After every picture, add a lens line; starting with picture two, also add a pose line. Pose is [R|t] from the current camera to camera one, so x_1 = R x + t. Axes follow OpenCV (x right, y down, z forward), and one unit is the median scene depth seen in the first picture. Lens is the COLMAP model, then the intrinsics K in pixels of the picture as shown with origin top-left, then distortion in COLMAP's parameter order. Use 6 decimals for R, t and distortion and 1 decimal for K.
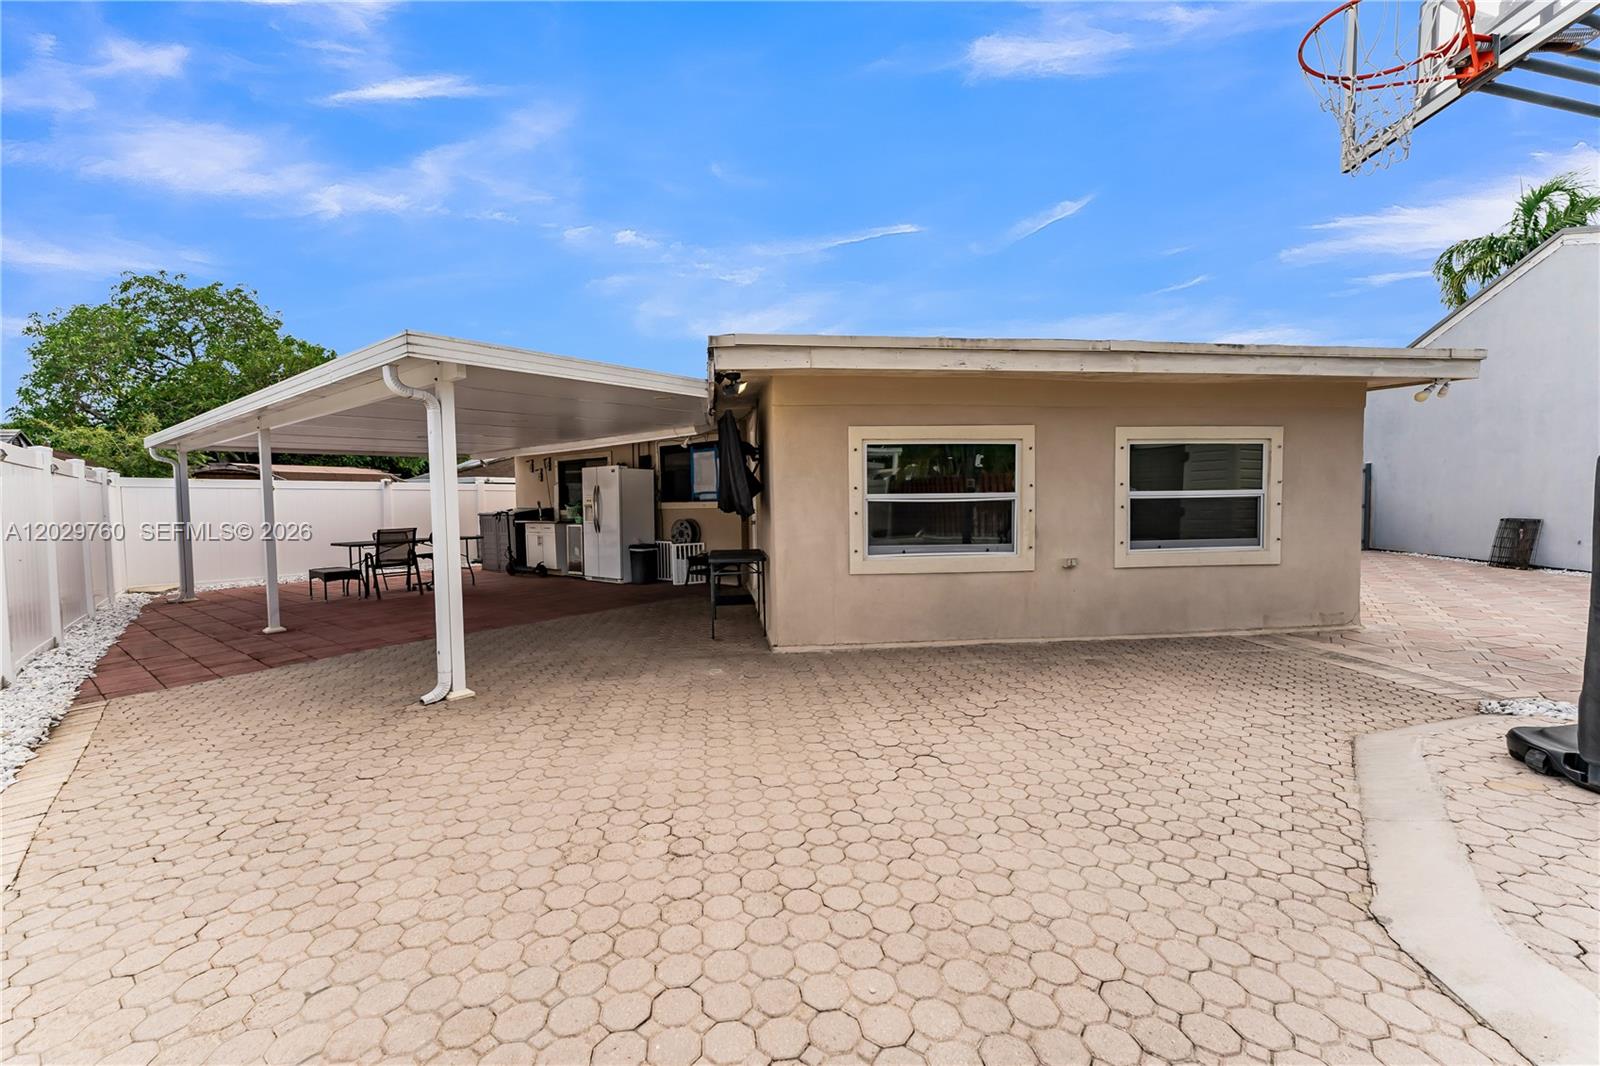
lens RADIAL K [[646.1, 0, 799.7], [0, 646.1, 526.8], [0, 0, 1]] dist [-0.001796, 0.000185]
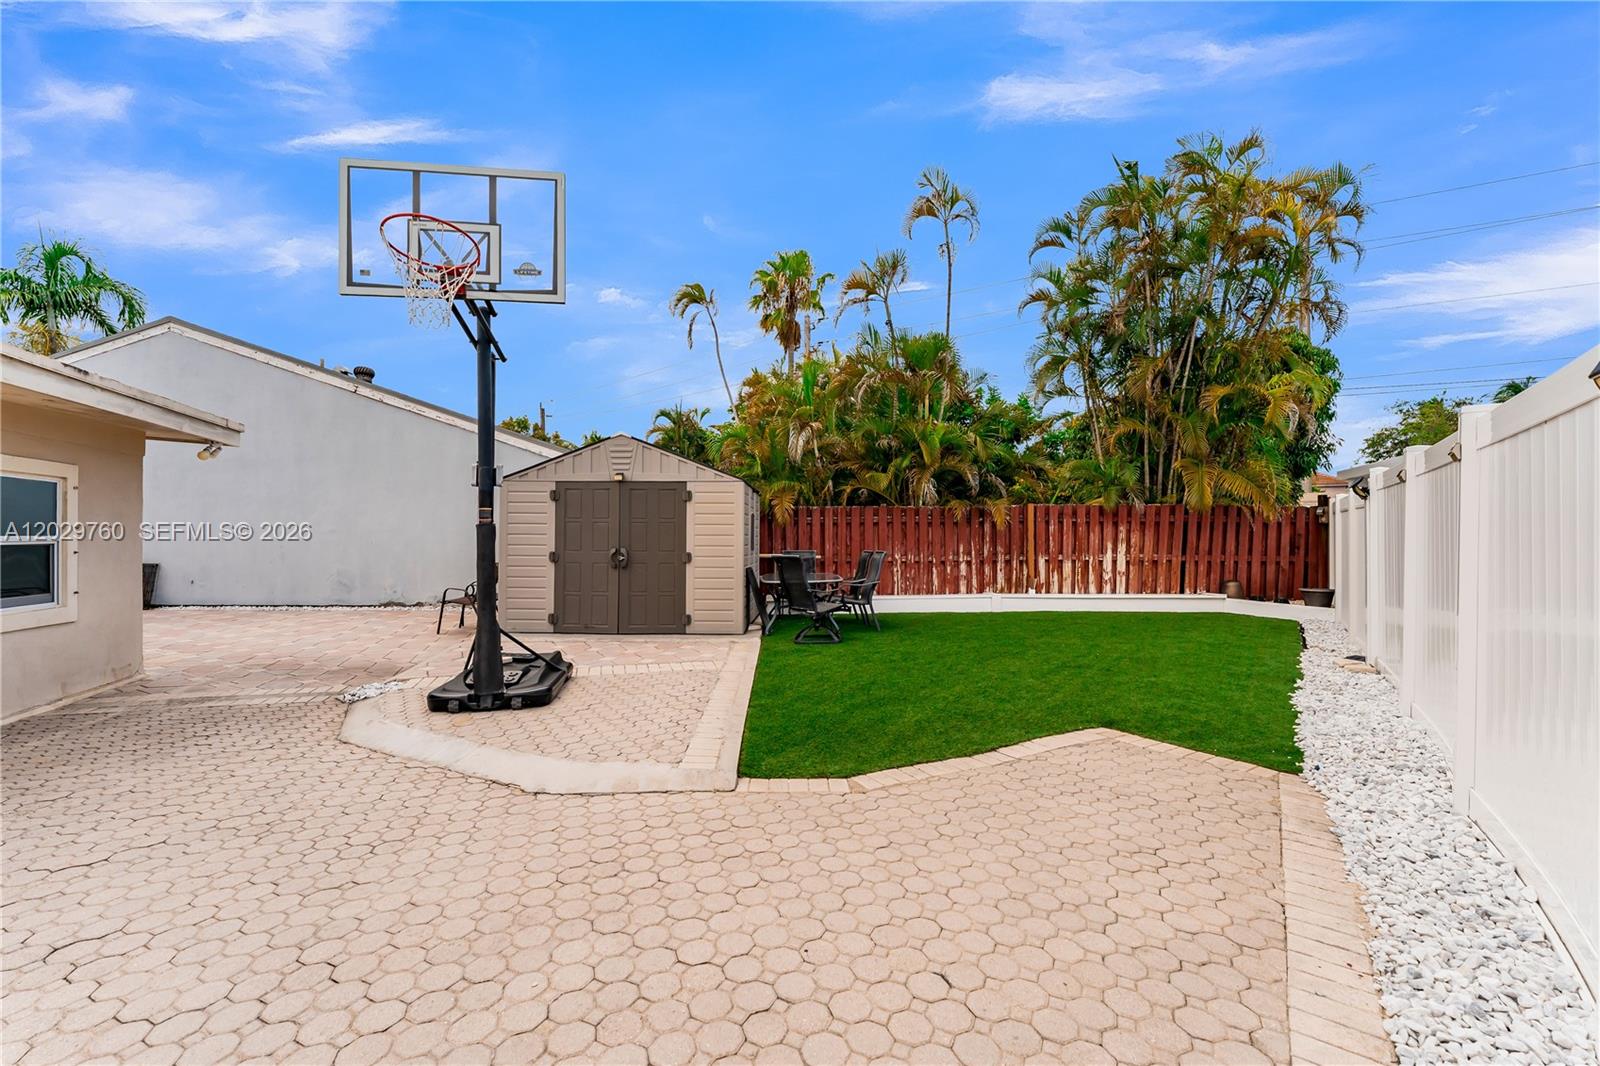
lens RADIAL K [[646.1, 0, 793.4], [0, 646.1, 540.7], [0, 0, 1]] dist [-0.001796, 0.000185]
pose [[-0.194386, 0.008134, 0.980891, -0.338020], [0.038883, 0.999244, -0.000580, -0.014283], [-0.980154, 0.038027, -0.194555, 0.228451]]
